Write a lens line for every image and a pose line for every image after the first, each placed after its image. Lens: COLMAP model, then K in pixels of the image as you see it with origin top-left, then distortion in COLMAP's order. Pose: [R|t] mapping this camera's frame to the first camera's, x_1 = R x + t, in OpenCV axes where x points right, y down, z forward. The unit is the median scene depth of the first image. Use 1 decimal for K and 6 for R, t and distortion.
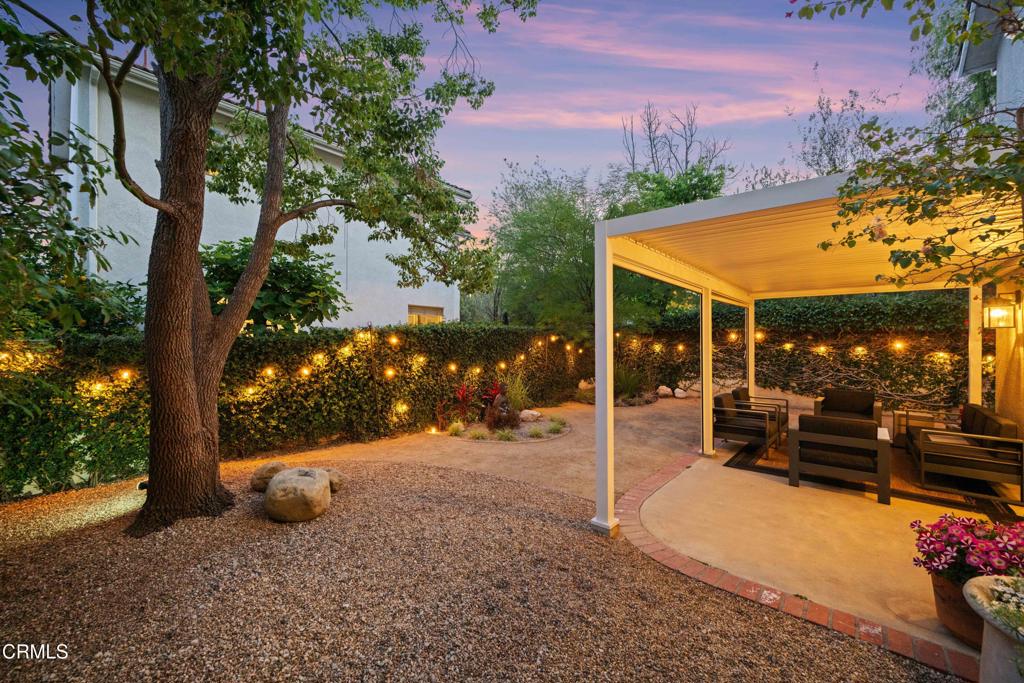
lens RADIAL K [[403.6, 0, 514.2], [0, 403.6, 341.5], [0, 0, 1]] dist [-0.001251, -0.000162]
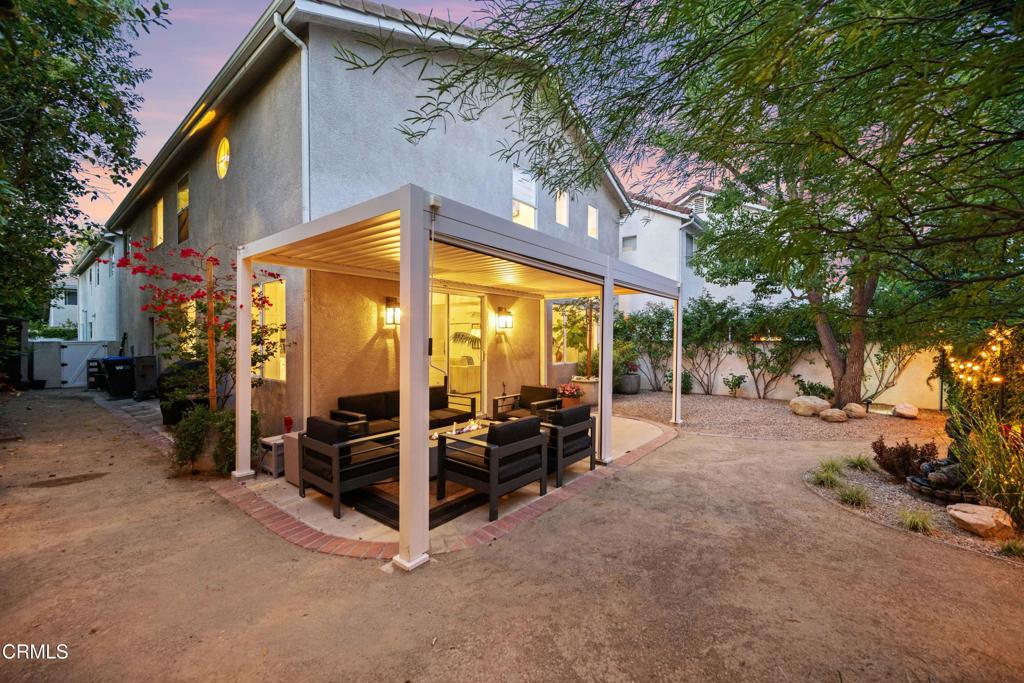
lens RADIAL K [[403.6, 0, 516.3], [0, 403.6, 339.3], [0, 0, 1]] dist [-0.001251, -0.000162]
pose [[-0.998671, -0.008041, -0.050903, 0.769845], [-0.008153, 0.999965, 0.002005, 0.007581], [0.050885, 0.002418, -0.998702, 2.013044]]
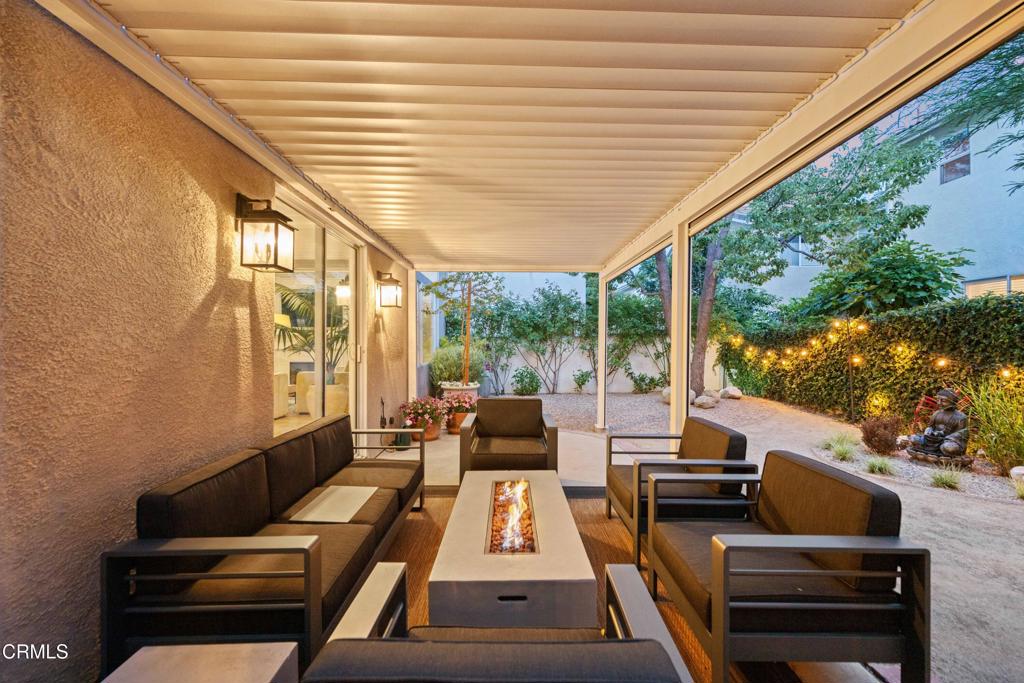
lens RADIAL K [[419.5, 0, 516.8], [0, 419.5, 341.8], [0, 0, 1]] dist [0.001144, 0.000107]
pose [[-0.735854, -0.008112, -0.677092, 1.159380], [-0.005481, 0.999967, -0.006023, 0.050935], [0.677118, -0.000721, -0.735874, 1.384934]]
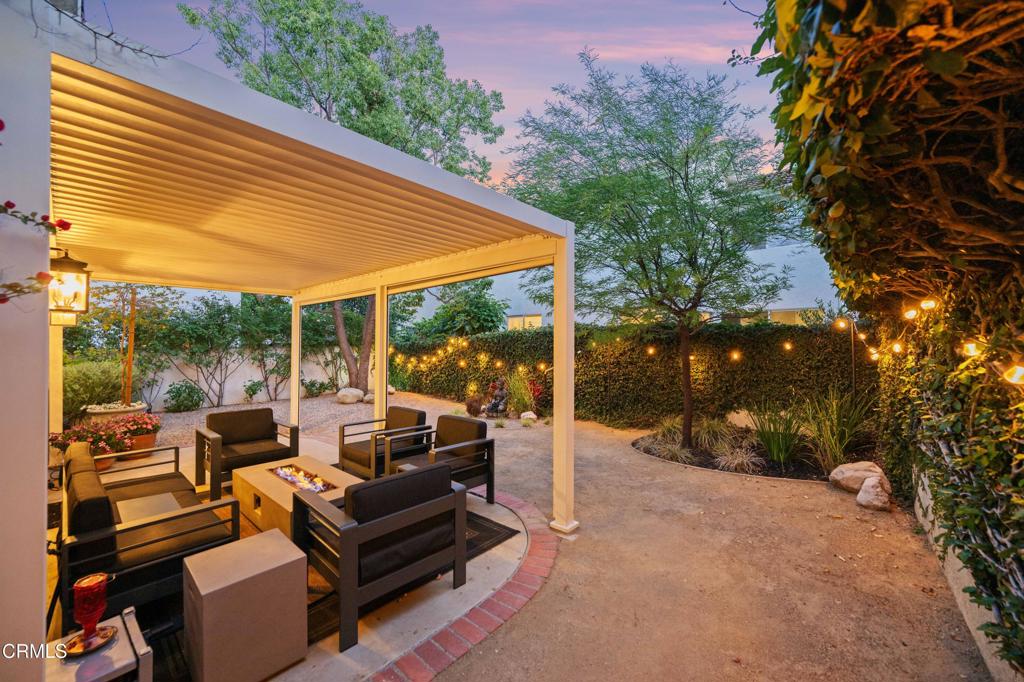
lens RADIAL K [[403.6, 0, 507.8], [0, 403.6, 342.3], [0, 0, 1]] dist [-0.001251, -0.000162]
pose [[-0.014993, -0.011032, -0.999827, 1.524515], [0.002049, 0.999937, -0.011064, 0.012343], [0.999886, -0.002215, -0.014969, 1.402405]]
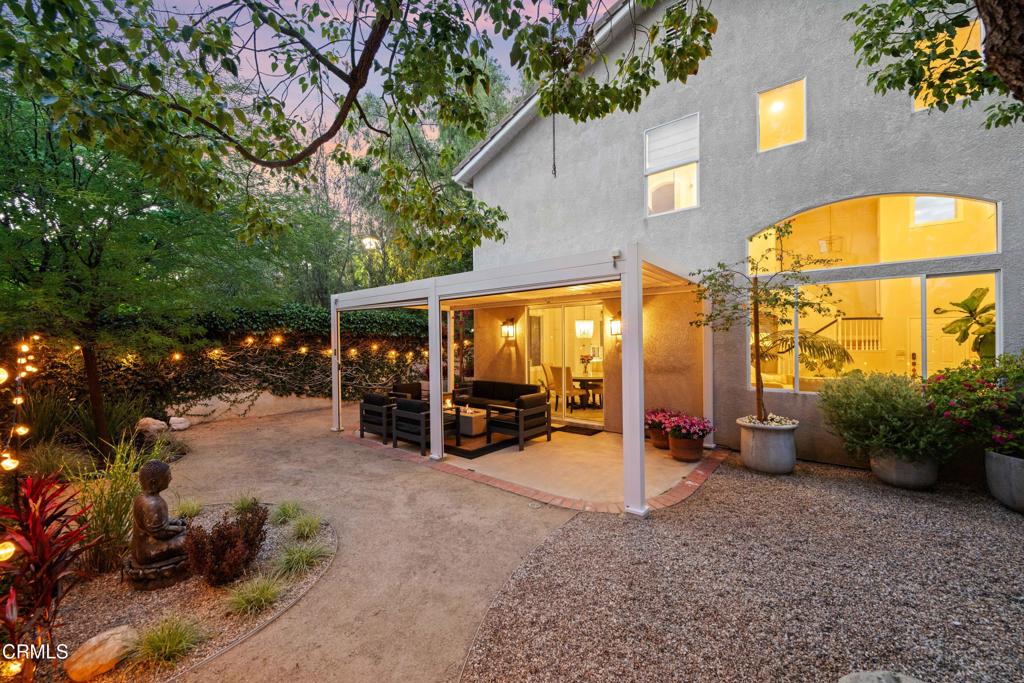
lens RADIAL K [[403.6, 0, 513.2], [0, 403.6, 343.0], [0, 0, 1]] dist [-0.001251, -0.000162]
pose [[-0.029218, -0.011866, 0.999503, -0.579124], [0.007728, 0.999897, 0.012097, -0.024313], [-0.999543, 0.008078, -0.029123, 0.893434]]
